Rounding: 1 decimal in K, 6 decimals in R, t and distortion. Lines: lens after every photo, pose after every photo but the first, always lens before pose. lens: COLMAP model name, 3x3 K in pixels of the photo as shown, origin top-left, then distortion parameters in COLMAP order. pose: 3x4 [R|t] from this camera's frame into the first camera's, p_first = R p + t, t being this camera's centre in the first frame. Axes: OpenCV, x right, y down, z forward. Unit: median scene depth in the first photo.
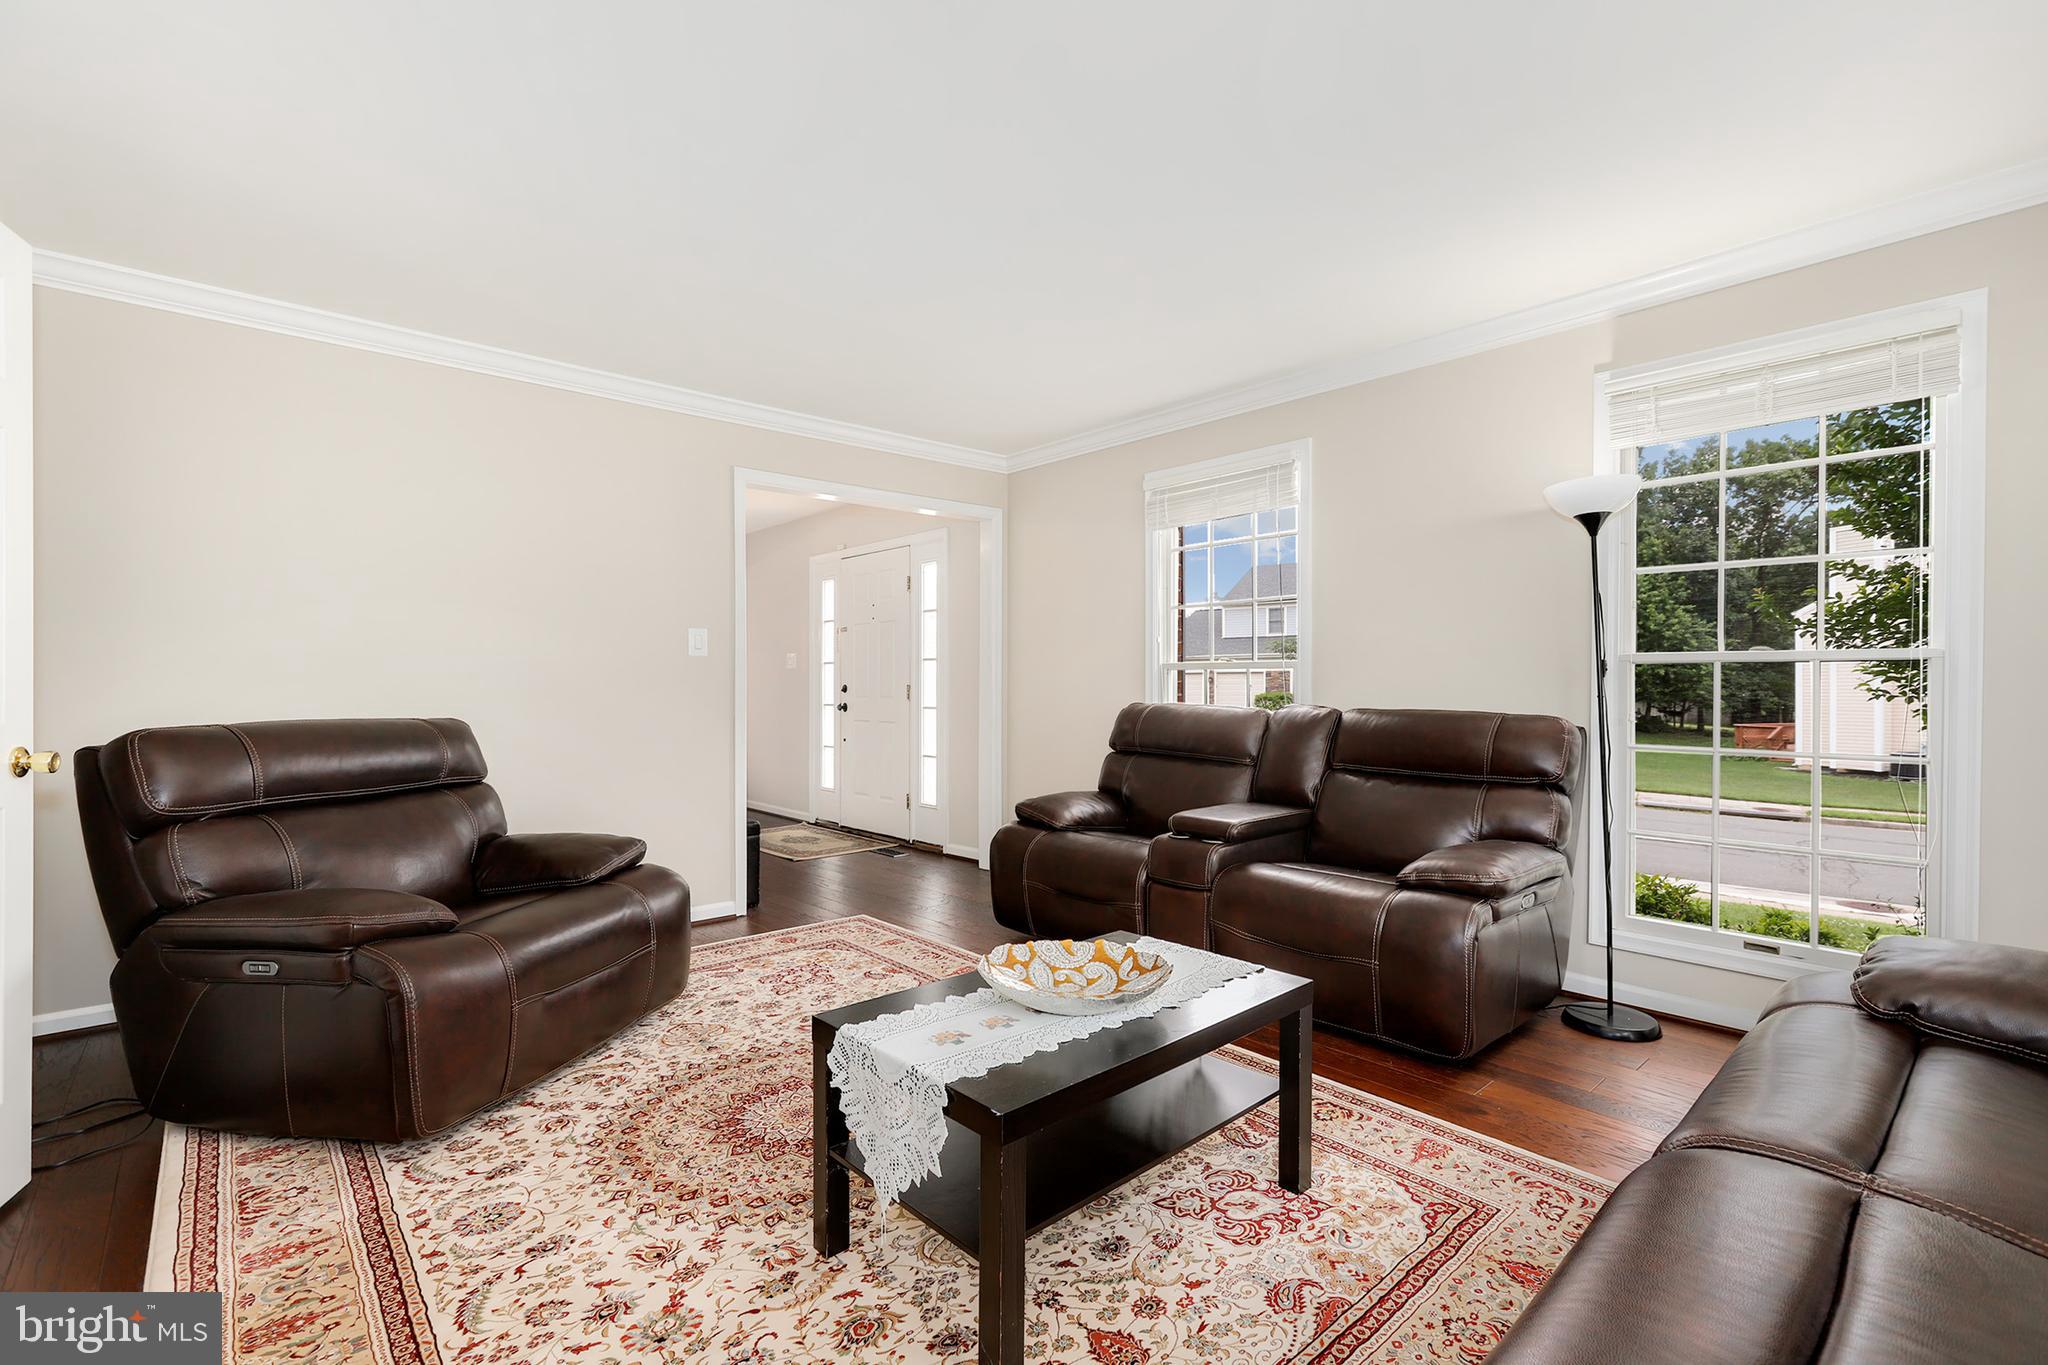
lens RADIAL K [[908.0, 0, 1016.7], [0, 908.0, 686.8], [0, 0, 1]] dist [-0.000086, -0.000570]
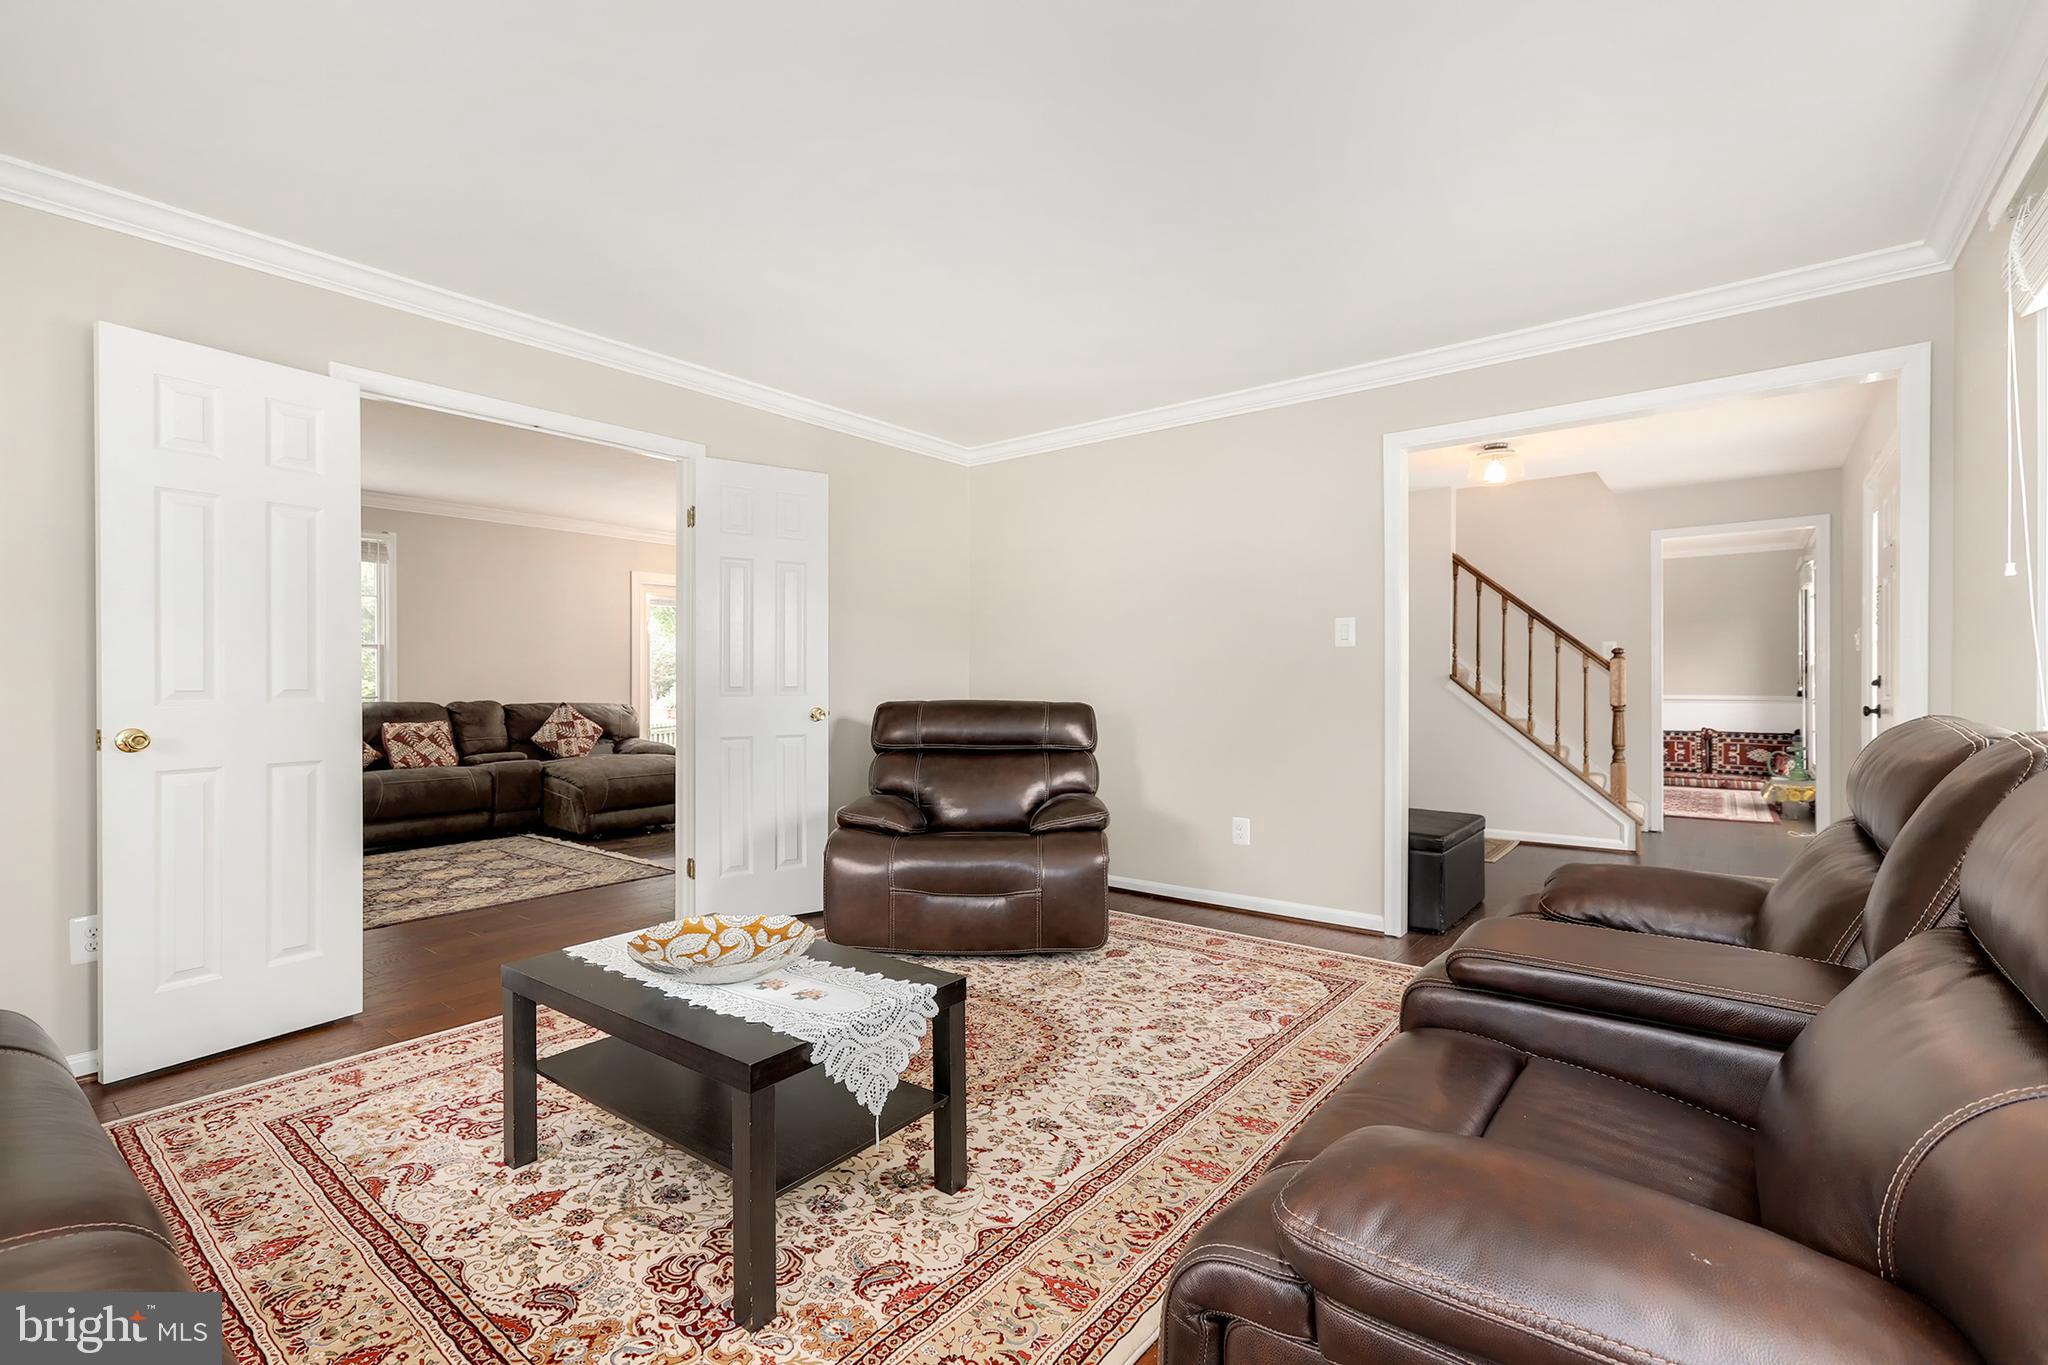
lens RADIAL K [[908.0, 0, 1045.0], [0, 908.0, 681.8], [0, 0, 1]] dist [-0.000086, -0.000570]
pose [[0.193038, -0.000479, -0.981191, 0.655682], [0.000864, 1.000000, -0.000318, 0.002872], [0.981191, -0.000787, 0.193038, 0.641320]]
